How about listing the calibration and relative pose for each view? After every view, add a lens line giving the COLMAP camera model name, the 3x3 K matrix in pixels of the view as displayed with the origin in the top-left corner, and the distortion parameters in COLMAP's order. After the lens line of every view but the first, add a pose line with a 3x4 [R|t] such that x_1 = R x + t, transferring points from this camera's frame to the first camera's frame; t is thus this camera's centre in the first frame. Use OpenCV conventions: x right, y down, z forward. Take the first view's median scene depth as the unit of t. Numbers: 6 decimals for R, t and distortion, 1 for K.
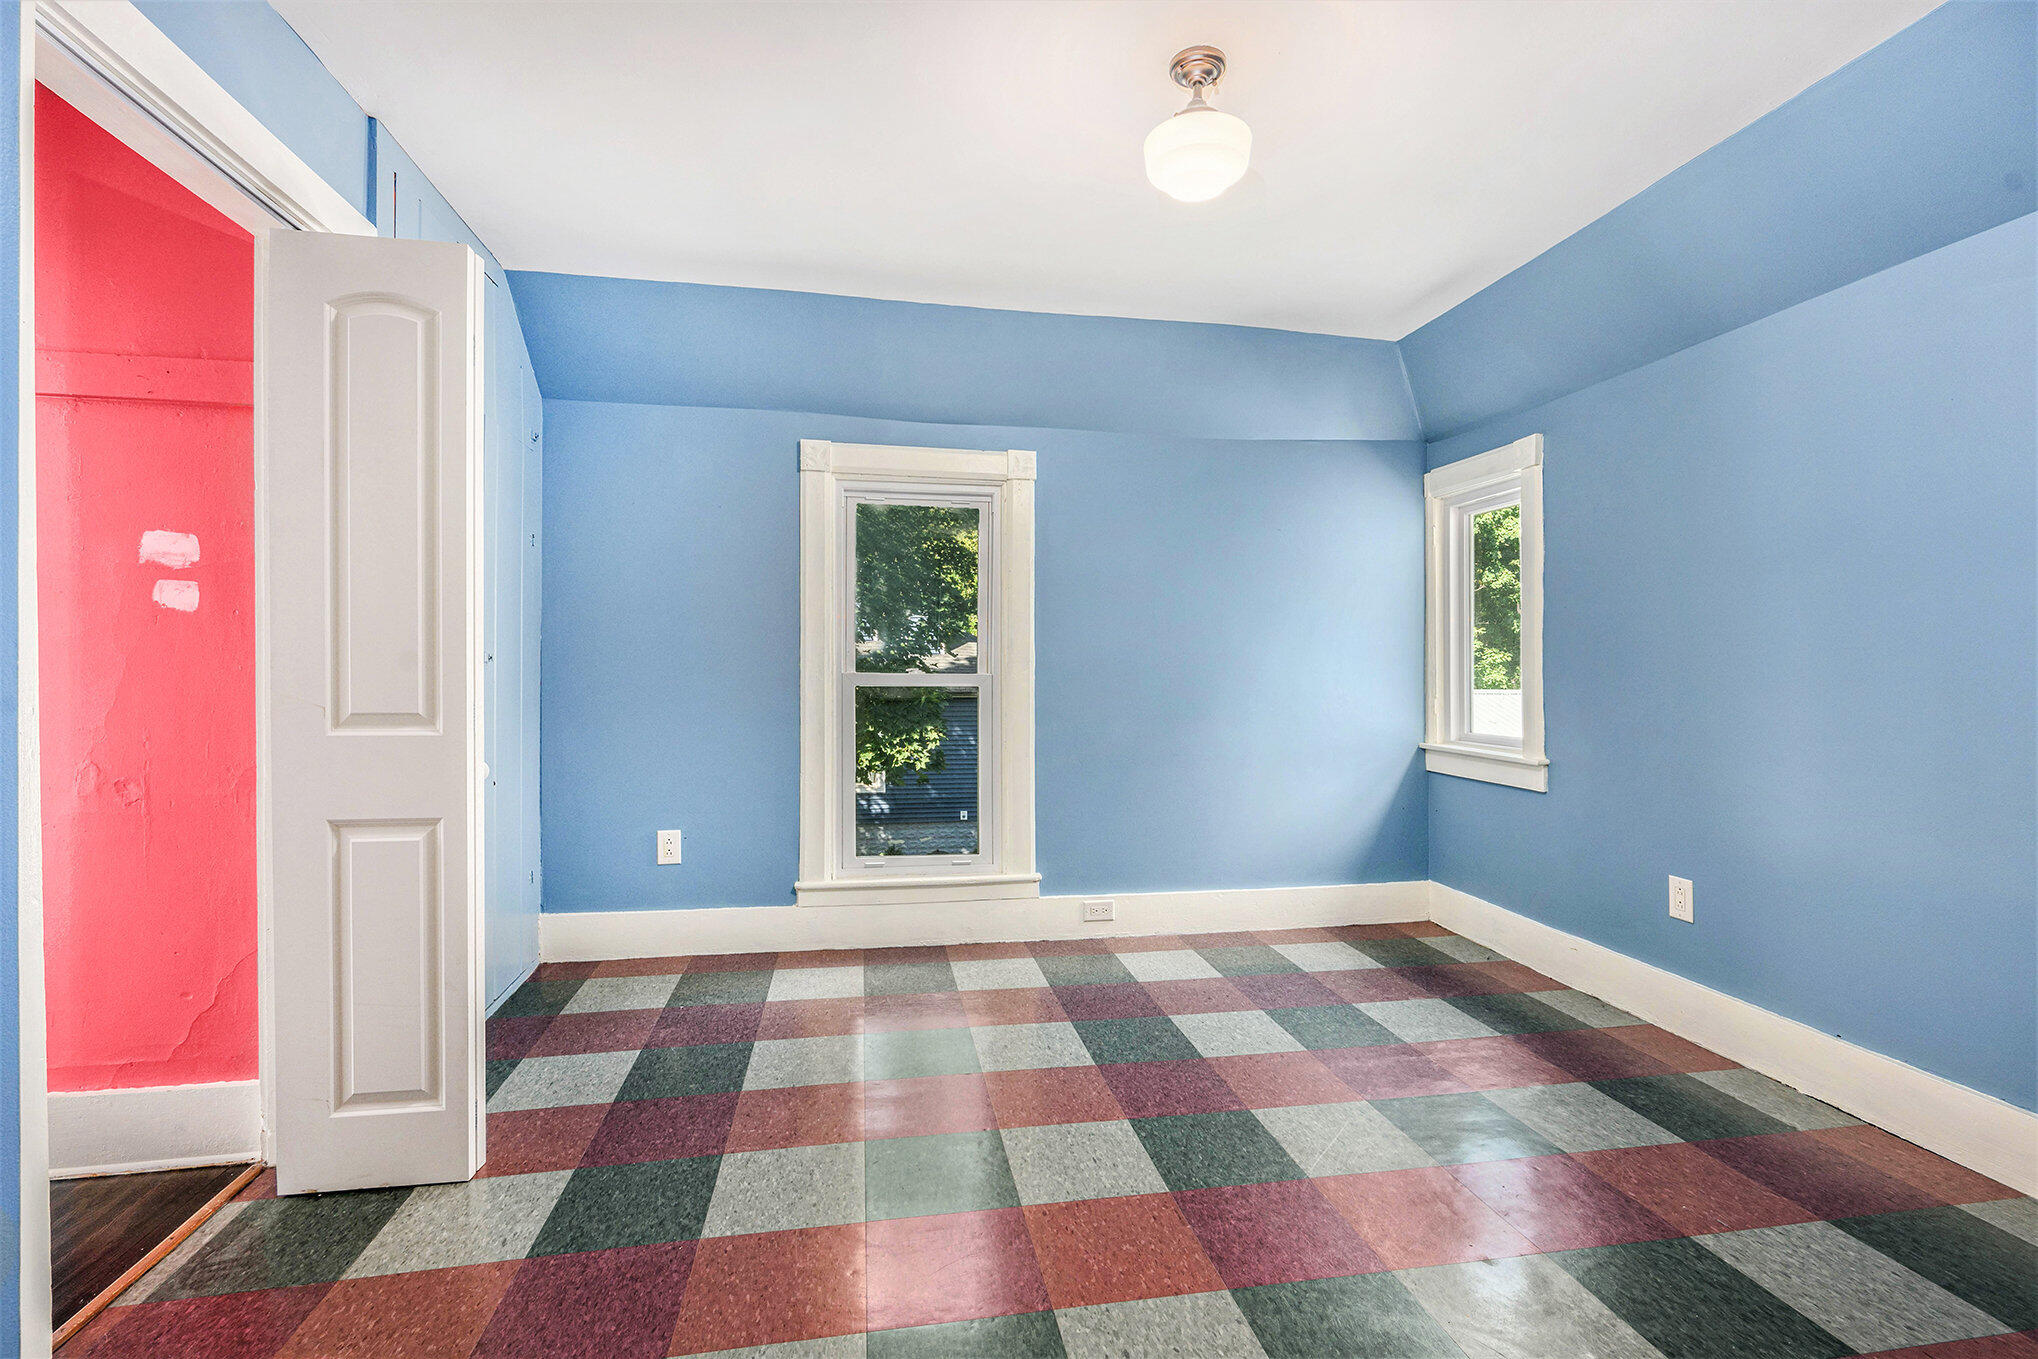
lens RADIAL K [[932.9, 0, 1022.8], [0, 932.9, 675.2], [0, 0, 1]] dist [0.000691, 0.000069]
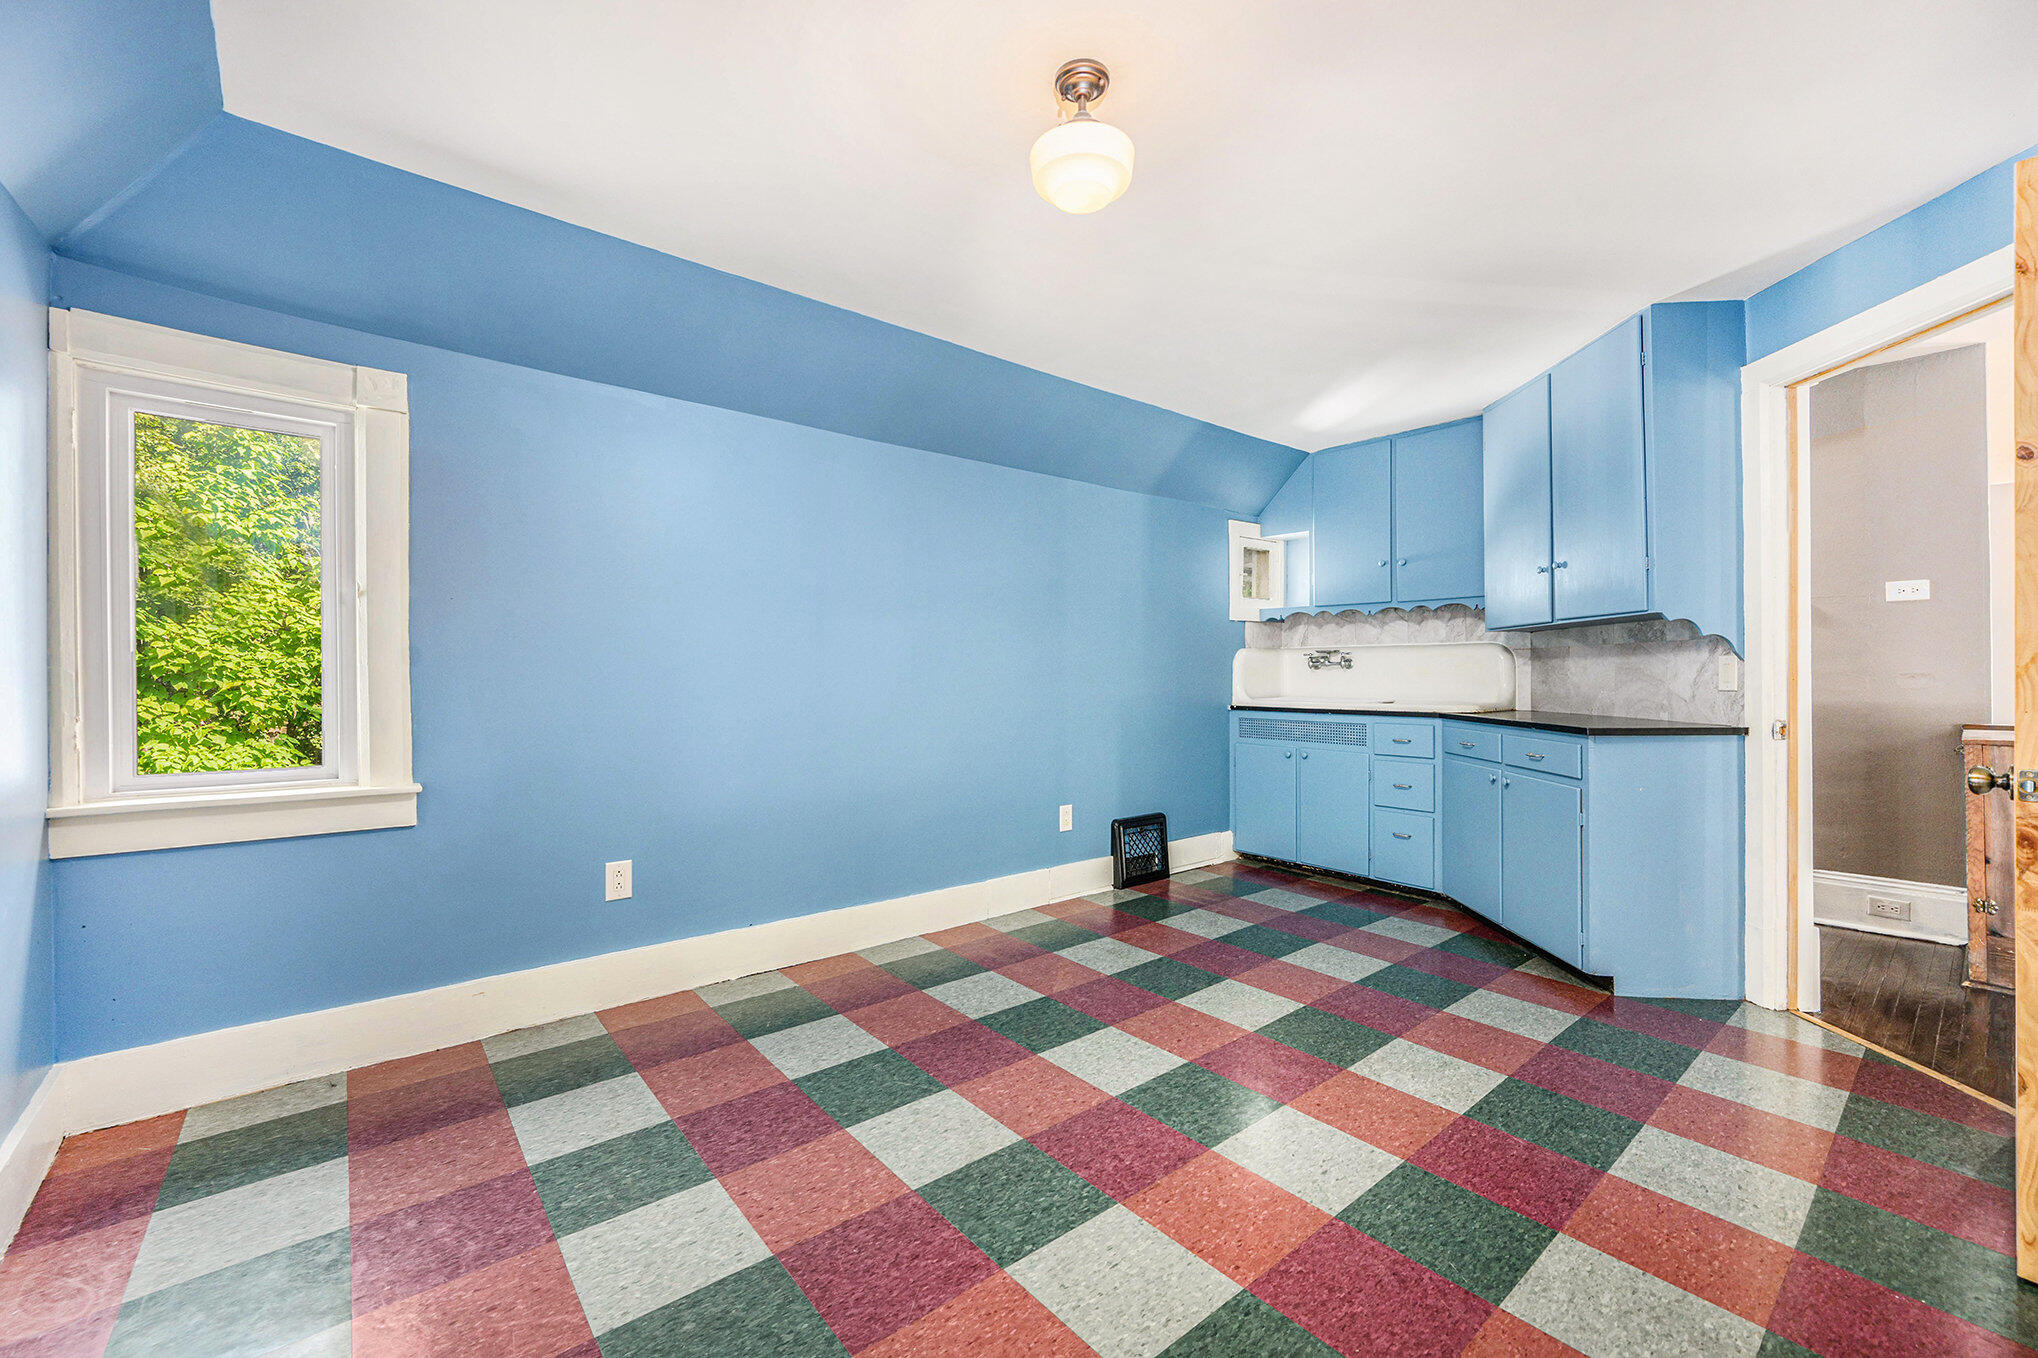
lens RADIAL K [[818.5, 0, 1077.5], [0, 818.5, 666.0], [0, 0, 1]] dist [0.013447, 0.000269]
pose [[-0.522943, -0.004387, 0.852356, -0.443961], [0.000084, 0.999986, 0.005199, -0.017912], [-0.852368, 0.002790, -0.522936, 1.176342]]
